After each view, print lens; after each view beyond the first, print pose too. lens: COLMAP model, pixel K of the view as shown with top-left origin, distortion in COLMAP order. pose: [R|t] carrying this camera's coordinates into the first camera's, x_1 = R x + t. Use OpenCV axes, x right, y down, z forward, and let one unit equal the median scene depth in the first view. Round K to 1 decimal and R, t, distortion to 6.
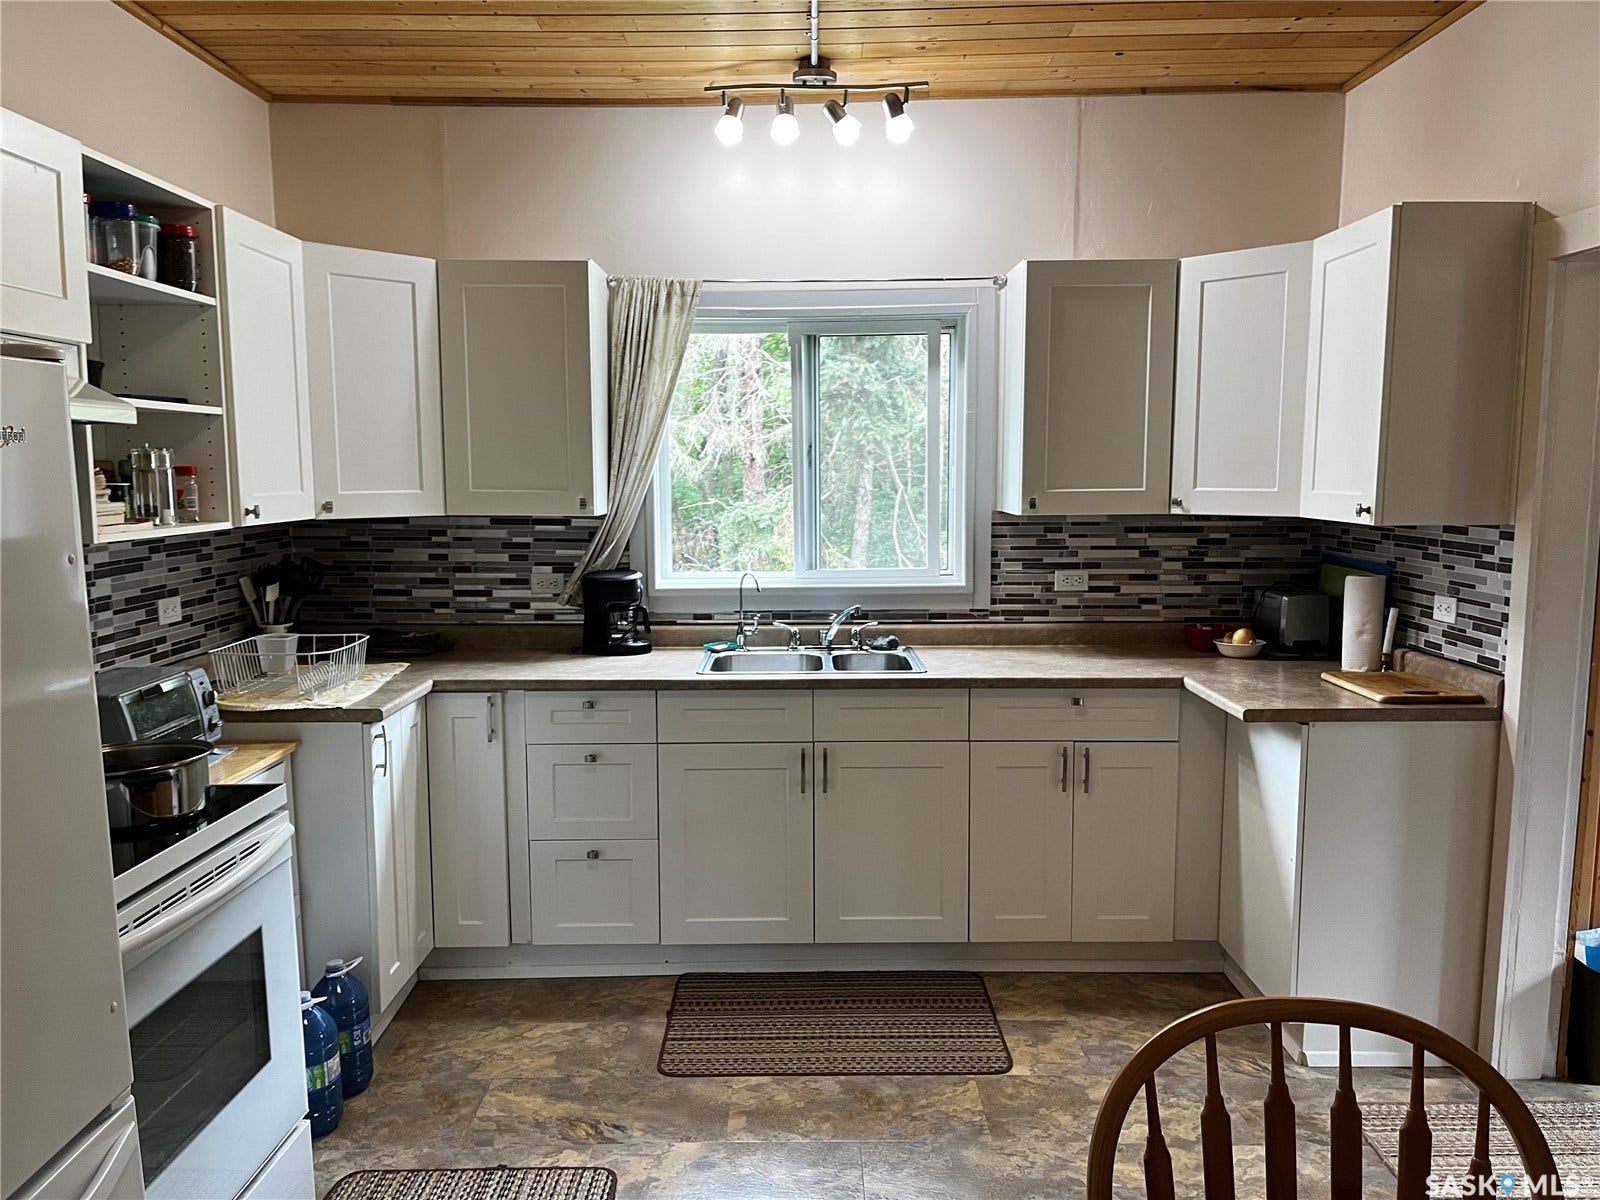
lens RADIAL K [[1202.2, 0, 799.2], [0, 1202.2, 619.1], [0, 0, 1]] dist [0.019408, -0.018645]
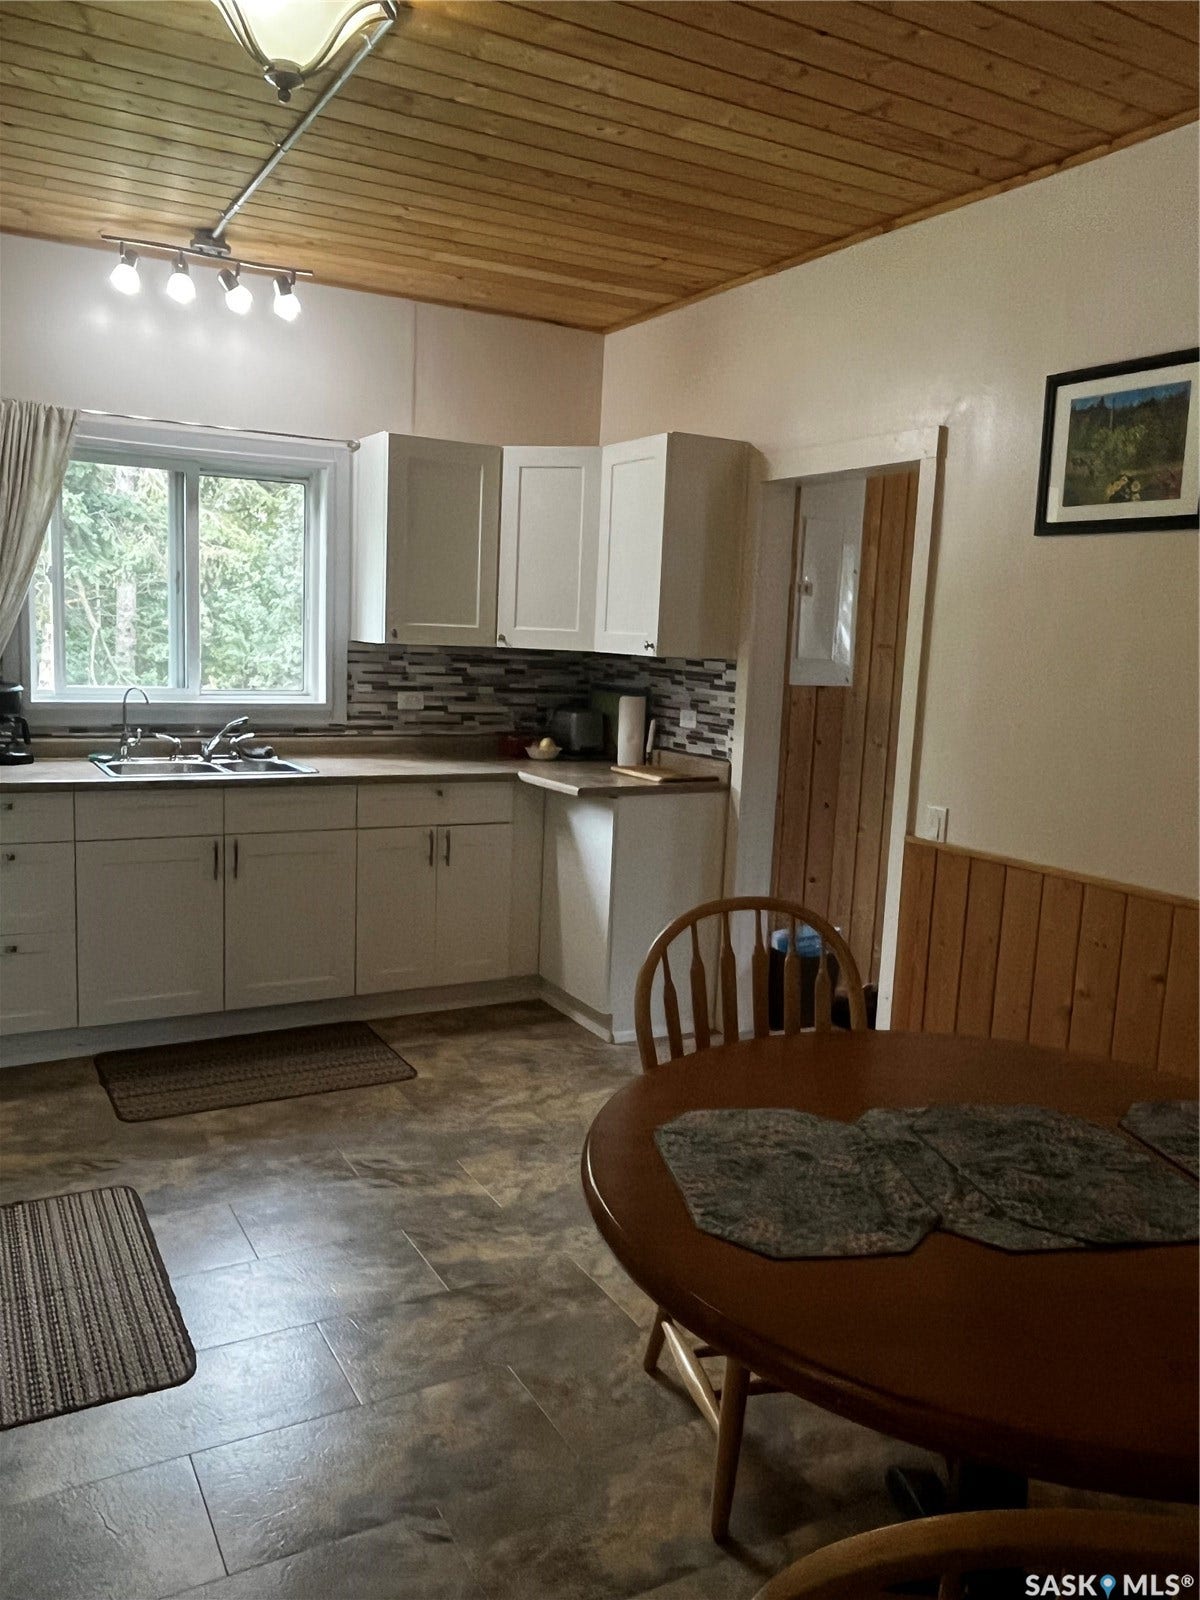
lens RADIAL K [[1202.2, 0, 597.6], [0, 1202.2, 798.5], [0, 0, 1]] dist [0.019408, -0.018645]
pose [[0.871018, -0.025204, 0.490604, -0.242363], [0.014804, 0.999576, 0.025069, 0.045461], [-0.491028, -0.014573, 0.871022, -0.174289]]
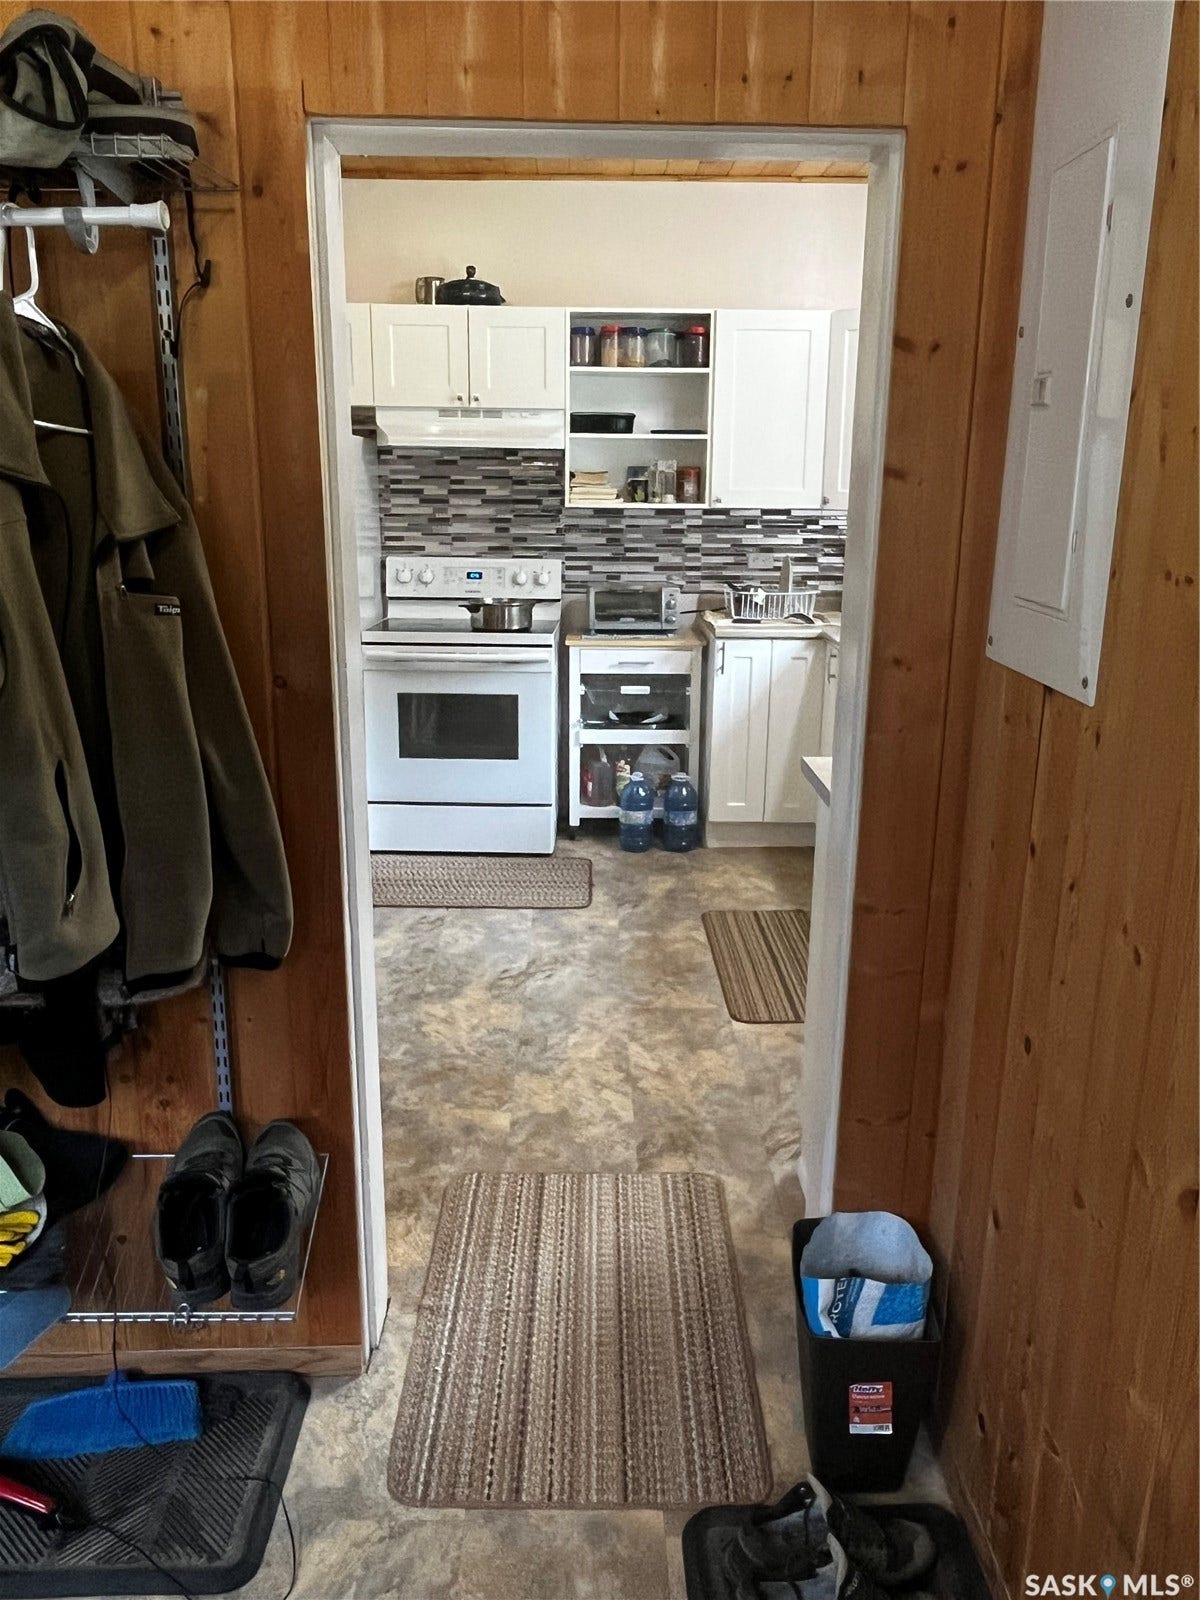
lens RADIAL K [[1202.2, 0, 607.6], [0, 1202.2, 777.1], [0, 0, 1]] dist [0.019408, -0.018645]
pose [[0.025888, 0.253120, -0.967088, 1.057579], [-0.133448, 0.959629, 0.247596, -0.095994], [0.990718, 0.122646, 0.058621, 0.687113]]
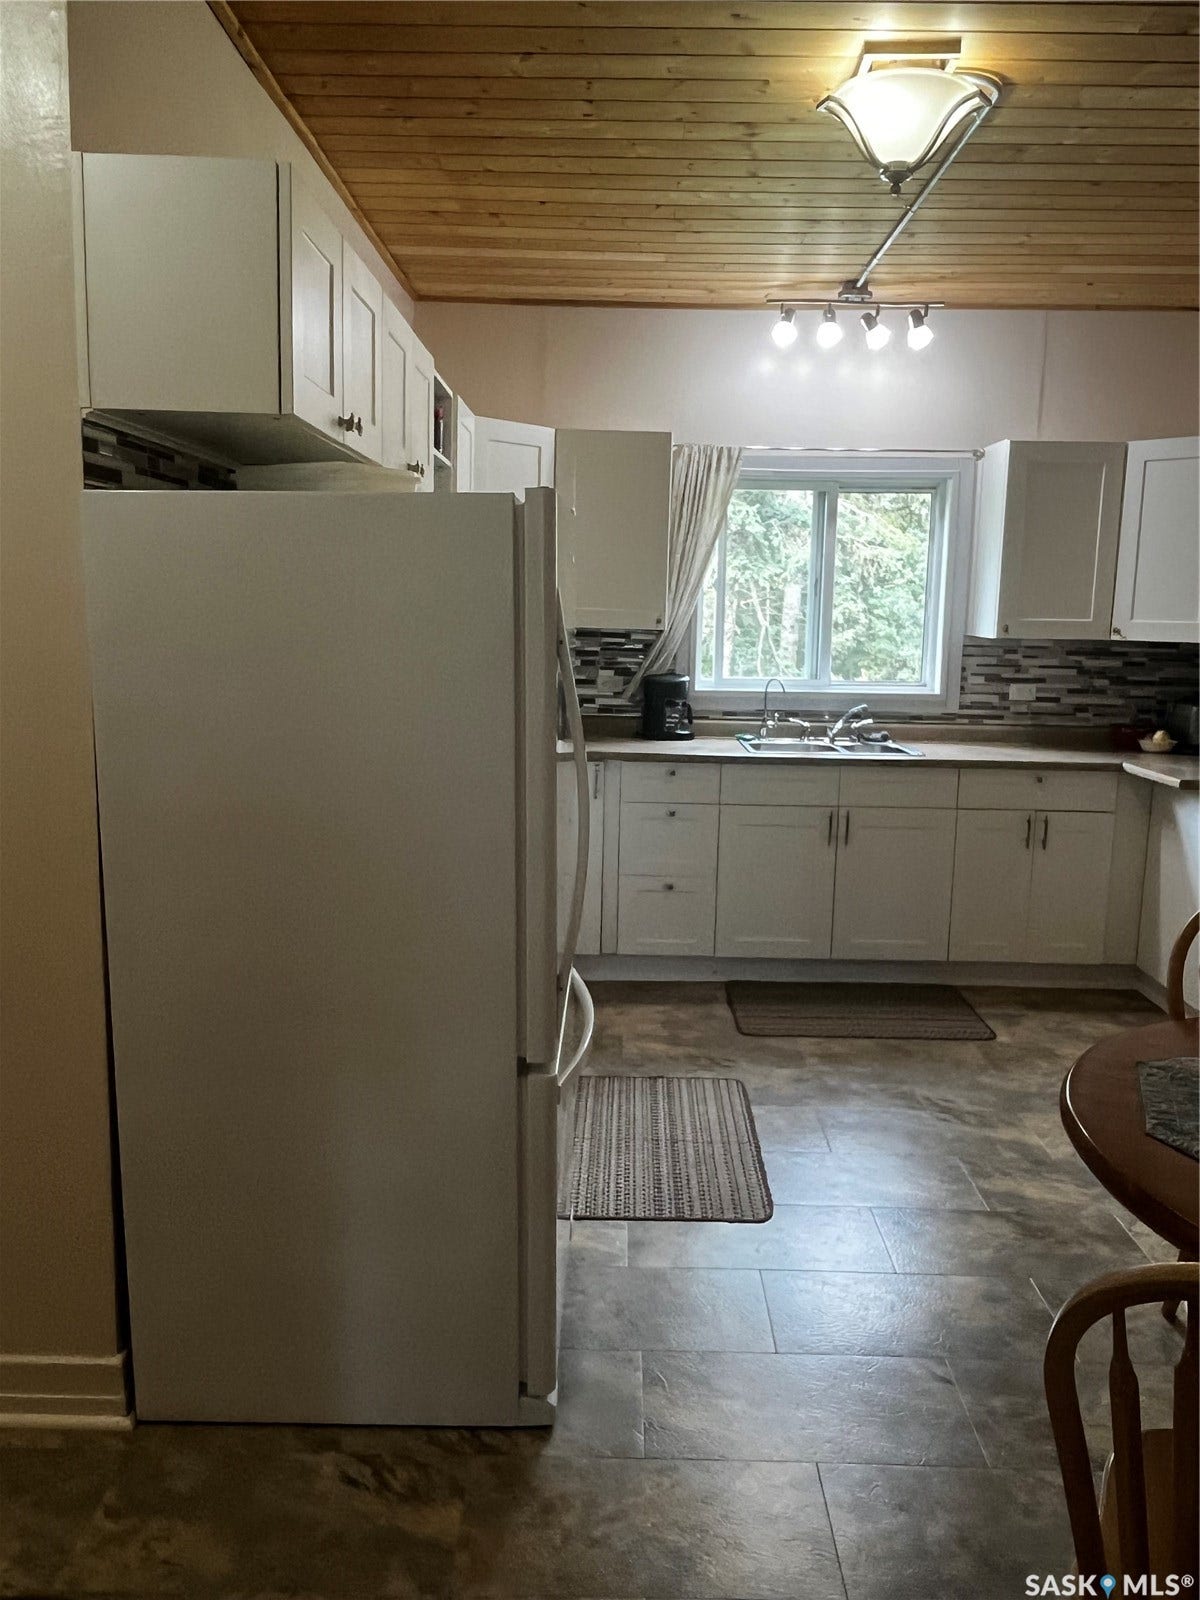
lens RADIAL K [[1202.2, 0, 622.9], [0, 1202.2, 797.9], [0, 0, 1]] dist [0.019408, -0.018645]
pose [[0.999668, 0.025532, 0.003597, -0.231326], [-0.025637, 0.999128, 0.032960, 0.056888], [-0.002753, -0.033042, 0.999450, -0.320962]]
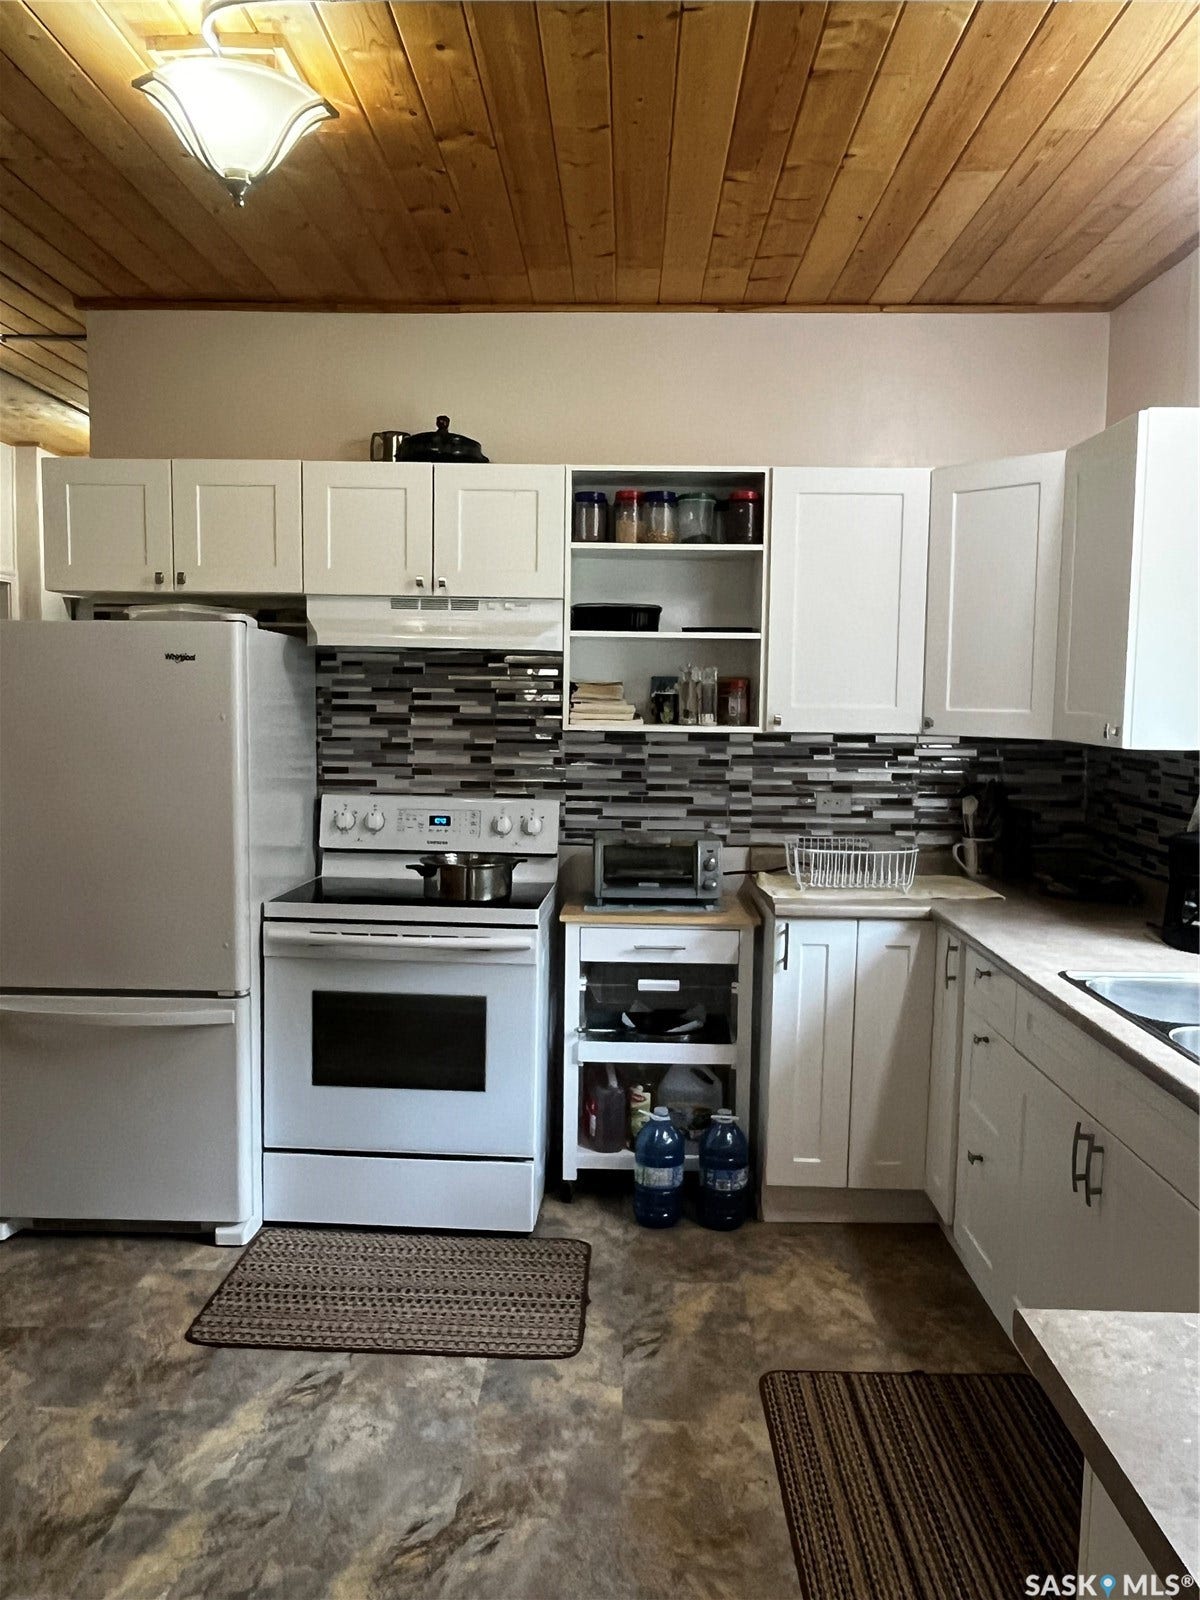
lens RADIAL K [[1202.2, 0, 594.3], [0, 1202.2, 807.8], [0, 0, 1]] dist [0.019408, -0.018645]
pose [[-0.021205, 0.097517, -0.995008, 0.626537], [-0.137015, 0.985558, 0.099511, -0.083596], [0.990342, 0.138441, -0.007537, 0.725274]]
